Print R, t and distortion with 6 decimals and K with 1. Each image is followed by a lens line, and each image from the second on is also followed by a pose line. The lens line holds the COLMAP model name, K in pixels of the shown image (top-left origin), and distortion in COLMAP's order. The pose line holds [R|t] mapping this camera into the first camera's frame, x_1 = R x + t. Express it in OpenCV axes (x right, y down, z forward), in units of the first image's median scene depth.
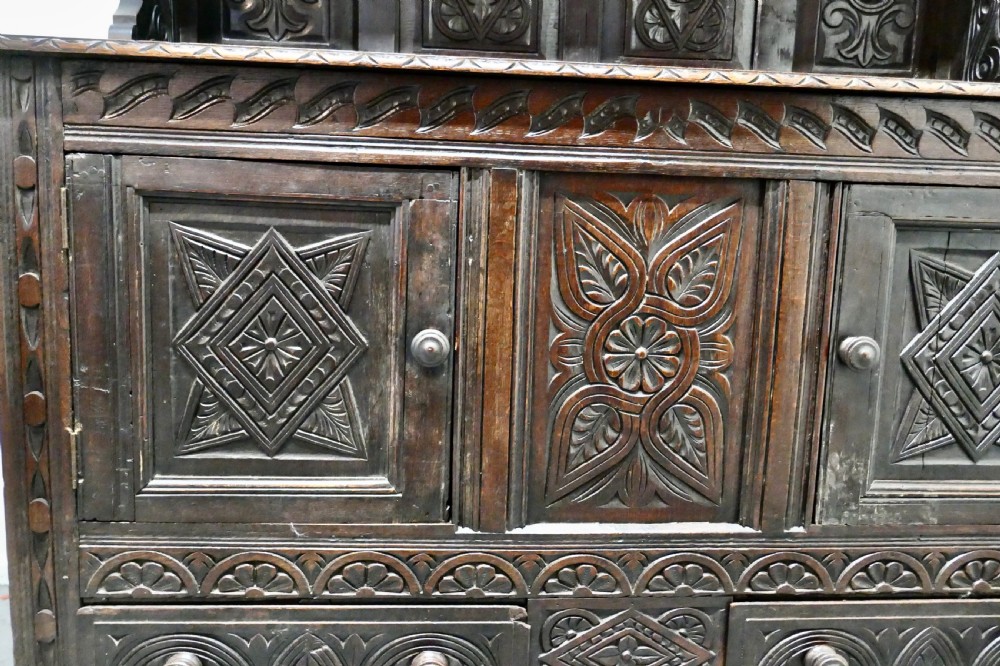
lens RADIAL K [[831.3, 0, 493.6], [0, 831.3, 335.2], [0, 0, 1]] dist [-0.018927, 0.010195]
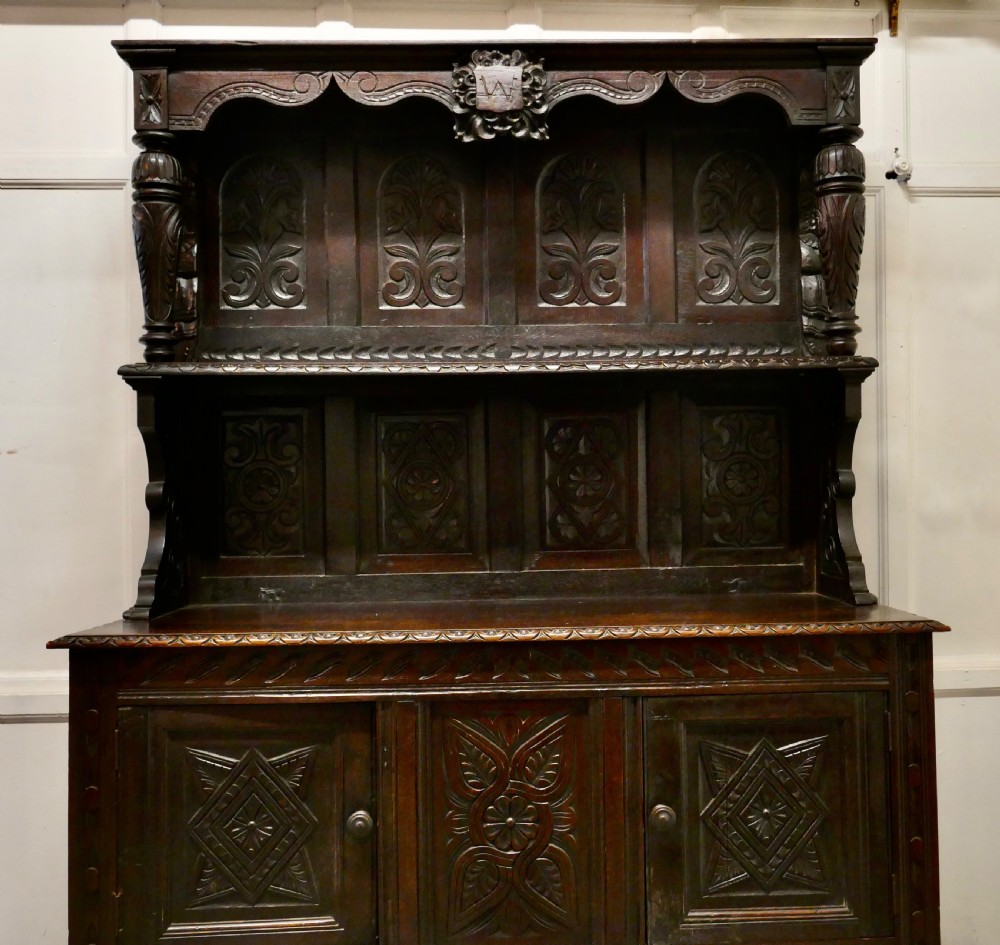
lens RADIAL K [[1145.3, 0, 549.4], [0, 1145.3, 475.7], [0, 0, 1]] dist [-0.014117, 0.000000]
pose [[0.998405, -0.046414, -0.032130, 0.335220], [0.040040, 0.983487, -0.176496, -0.212988], [0.039792, 0.174928, 0.983777, -1.023958]]
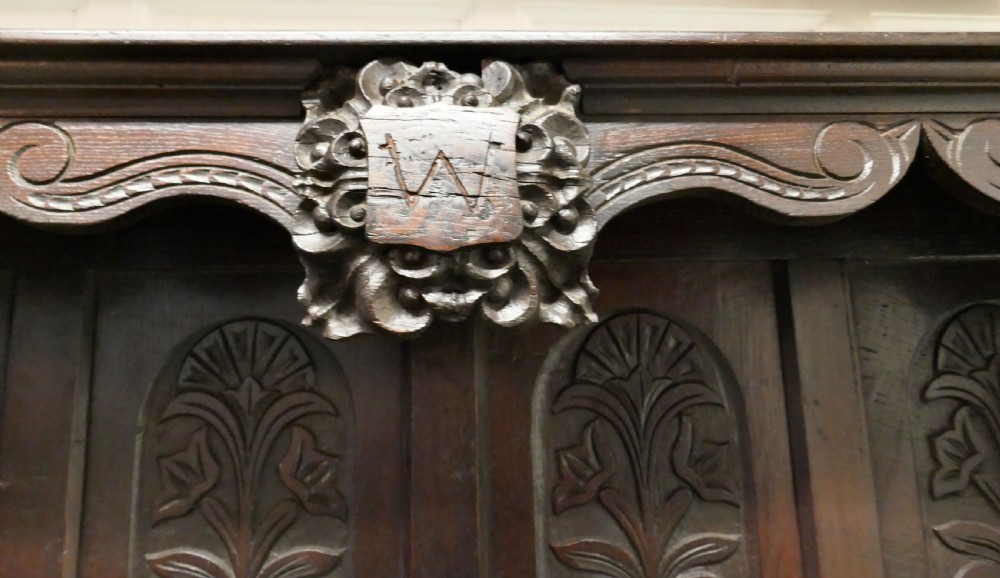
lens RADIAL K [[813.2, 0, 493.7], [0, 813.2, 244.0], [0, 0, 1]] dist [-0.007581, 0.005103]
pose [[0.998440, -0.055406, -0.006863, 0.231629], [0.048616, 0.923281, -0.381037, -1.130460], [0.027448, 0.380109, 0.924534, 0.605278]]
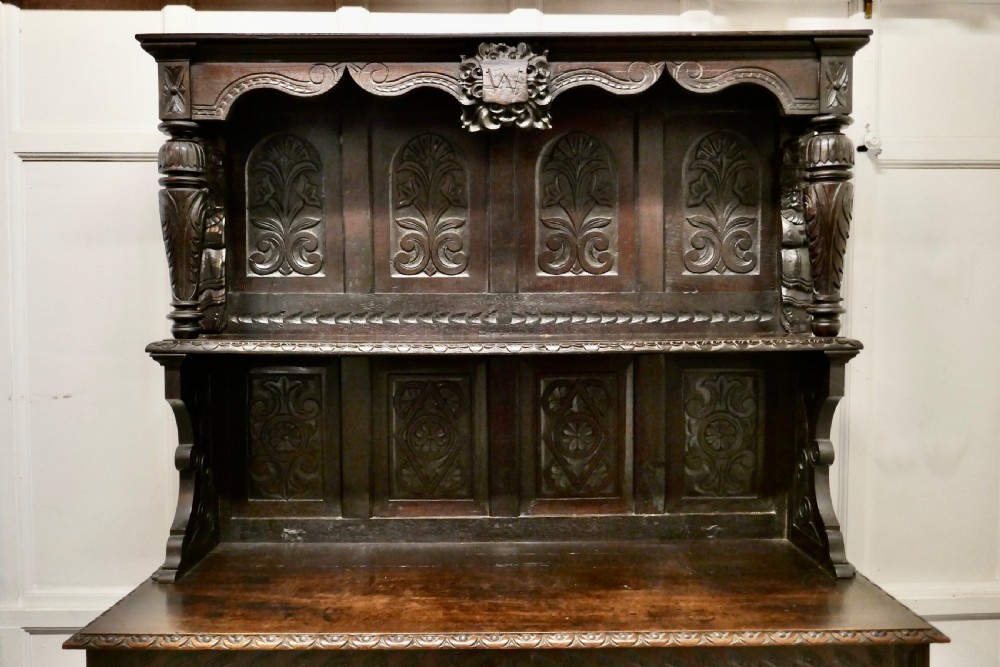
lens RADIAL K [[807.6, 0, 494.8], [0, 807.6, 335.9], [0, 0, 1]] dist [-0.012983, 0.009293]
pose [[0.997080, -0.032045, -0.069309, 0.276505], [0.022990, 0.991545, -0.127712, -0.635999], [0.072815, 0.125745, 0.989387, -0.515158]]
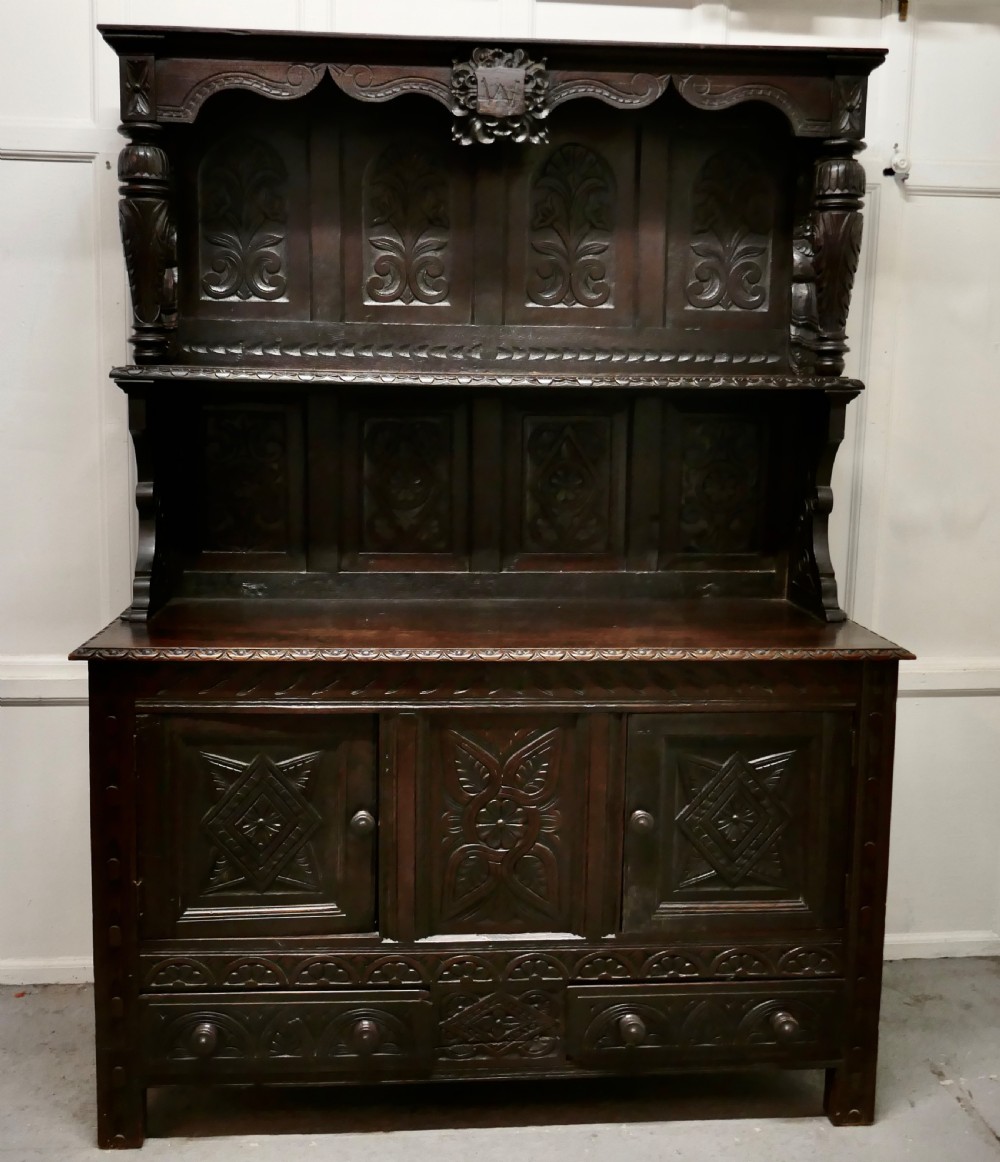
lens RADIAL K [[1294.1, 0, 503.1], [0, 1294.1, 577.1], [0, 0, 1]] dist [-0.016921, 0.000000]
pose [[0.999871, -0.016007, 0.000888, 0.187450], [0.016019, 0.999764, -0.014642, -0.398708], [-0.000654, 0.014654, 0.999892, -1.398566]]
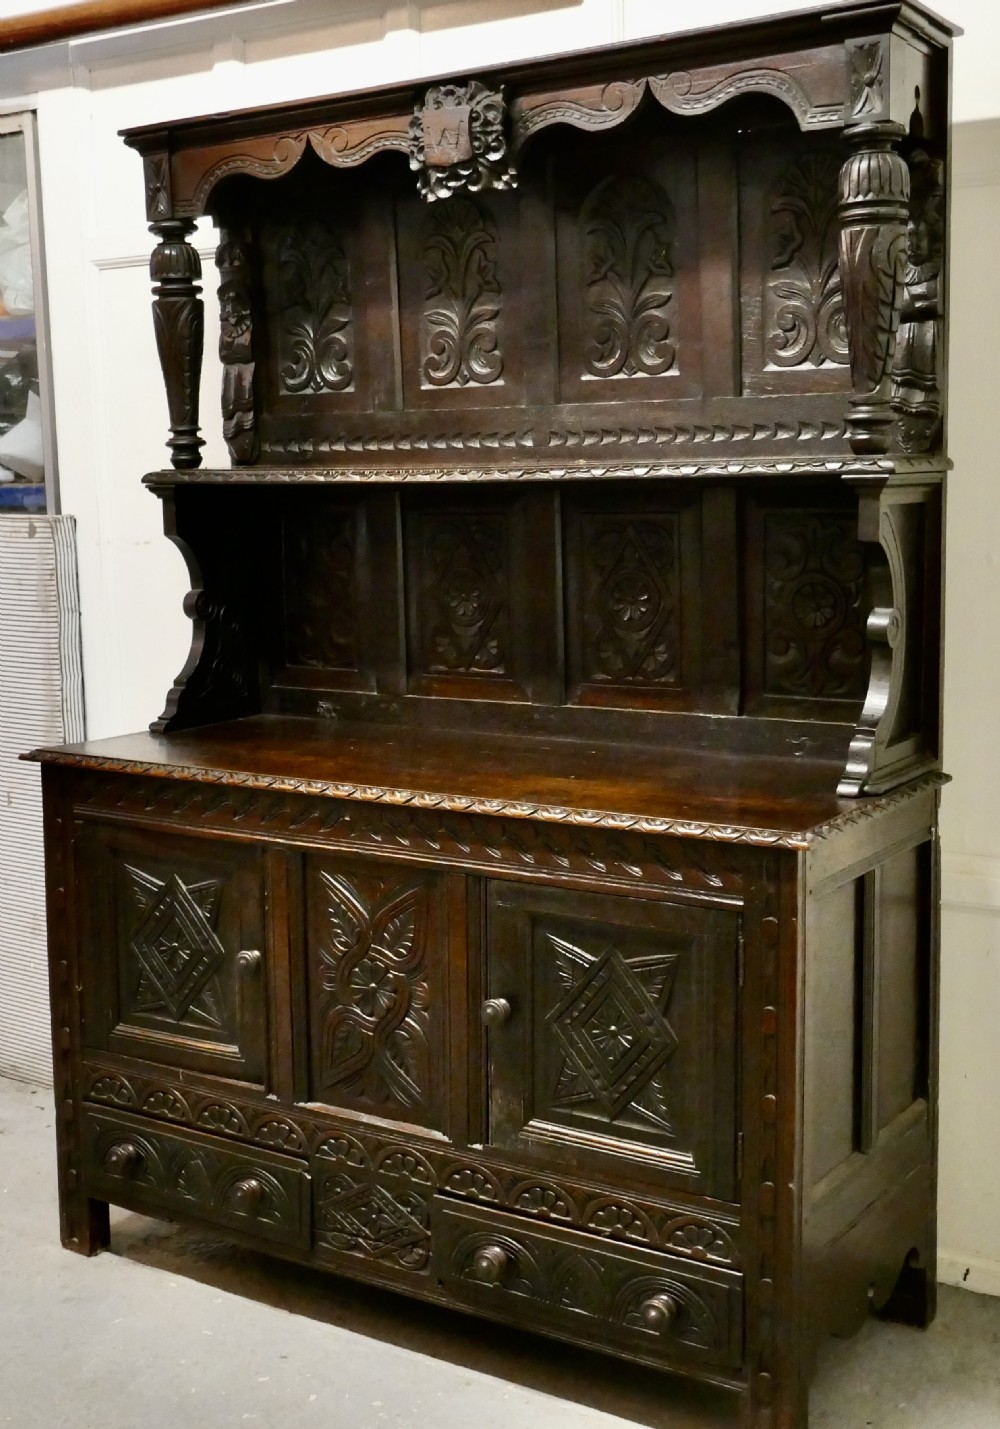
lens RADIAL K [[1737.6, 0, 499.9], [0, 1737.6, 726.0], [0, 0, 1]] dist [-0.026311, 0.000000]
pose [[0.788622, 0.046139, -0.613145, 2.029038], [-0.056356, 0.998407, 0.002644, -0.416815], [0.612290, 0.032469, 0.789966, -1.088292]]
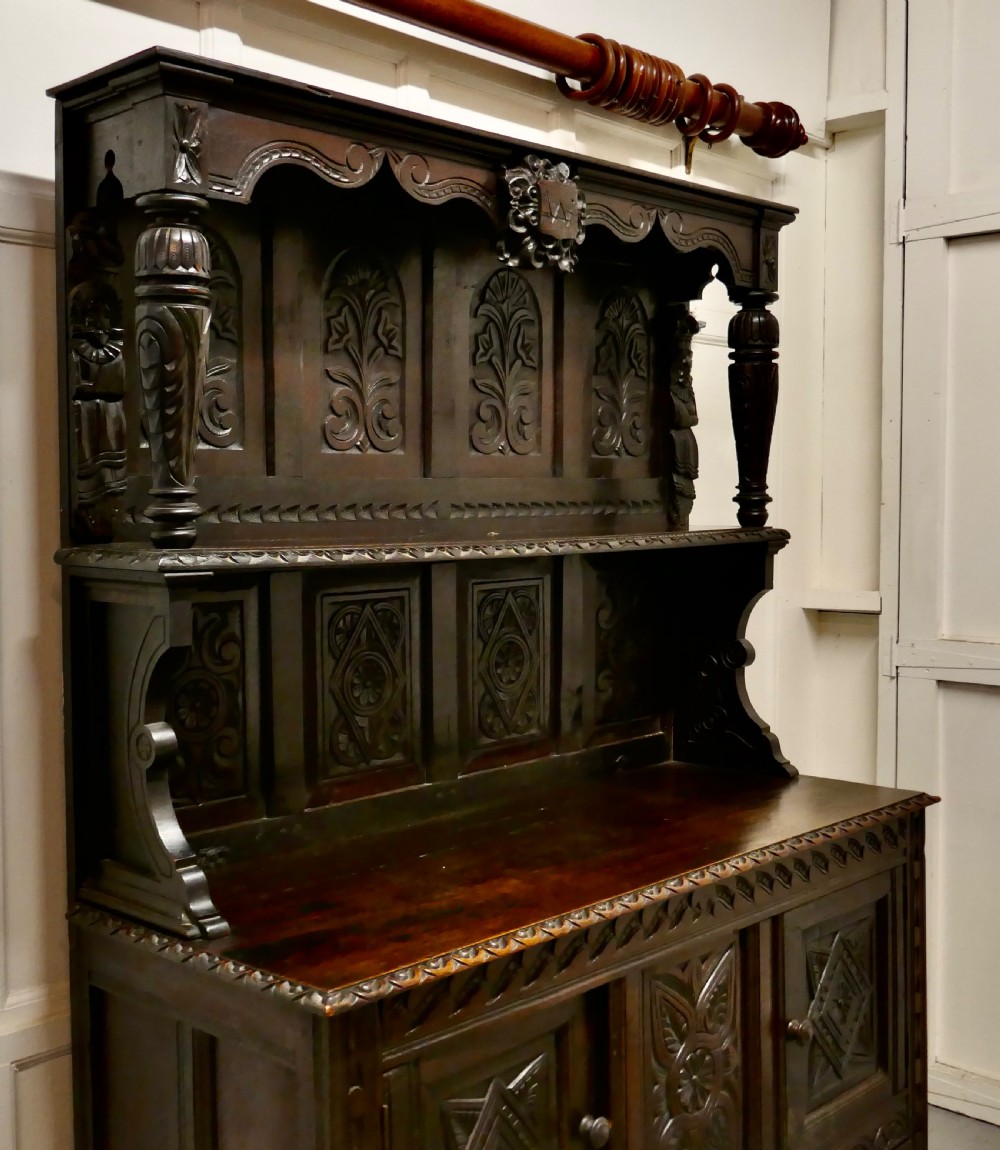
lens RADIAL K [[1420.1, 0, 459.2], [0, 1420.1, 573.3], [0, 0, 1]] dist [-0.003026, 0.000000]
pose [[0.749346, -0.072721, 0.658173, -1.465332], [0.139303, 0.989021, -0.049324, -0.689250], [-0.647360, 0.128647, 0.751249, -0.495248]]
